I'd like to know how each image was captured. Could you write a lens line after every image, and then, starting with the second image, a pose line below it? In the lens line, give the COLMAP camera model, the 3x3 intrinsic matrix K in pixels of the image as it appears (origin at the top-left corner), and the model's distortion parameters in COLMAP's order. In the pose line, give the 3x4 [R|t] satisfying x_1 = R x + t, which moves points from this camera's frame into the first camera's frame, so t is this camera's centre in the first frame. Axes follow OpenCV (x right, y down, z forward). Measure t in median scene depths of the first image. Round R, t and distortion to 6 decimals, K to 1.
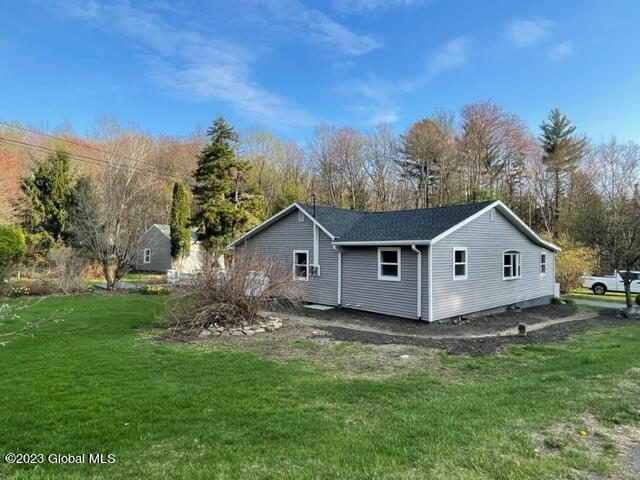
lens RADIAL K [[421.0, 0, 334.5], [0, 421.0, 246.3], [0, 0, 1]] dist [-0.005568, -0.005507]
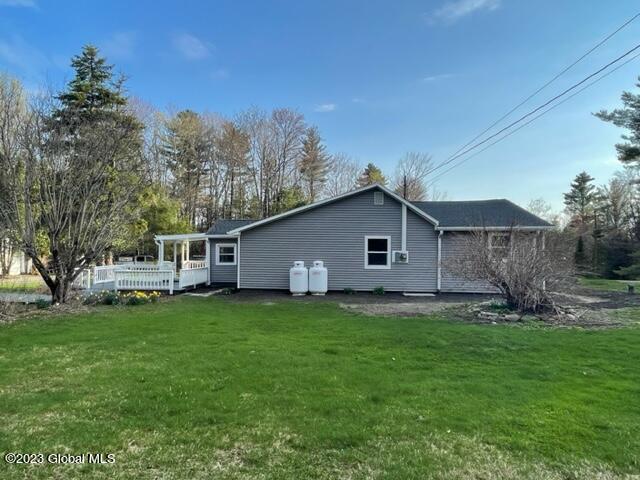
lens RADIAL K [[412.5, 0, 314.9], [0, 412.5, 239.8], [0, 0, 1]] dist [0.001058, -0.003152]
pose [[0.723785, 0.013111, 0.689901, -0.779462], [-0.001616, 0.999849, -0.017306, 0.033208], [-0.690024, 0.011411, 0.723697, 0.458750]]
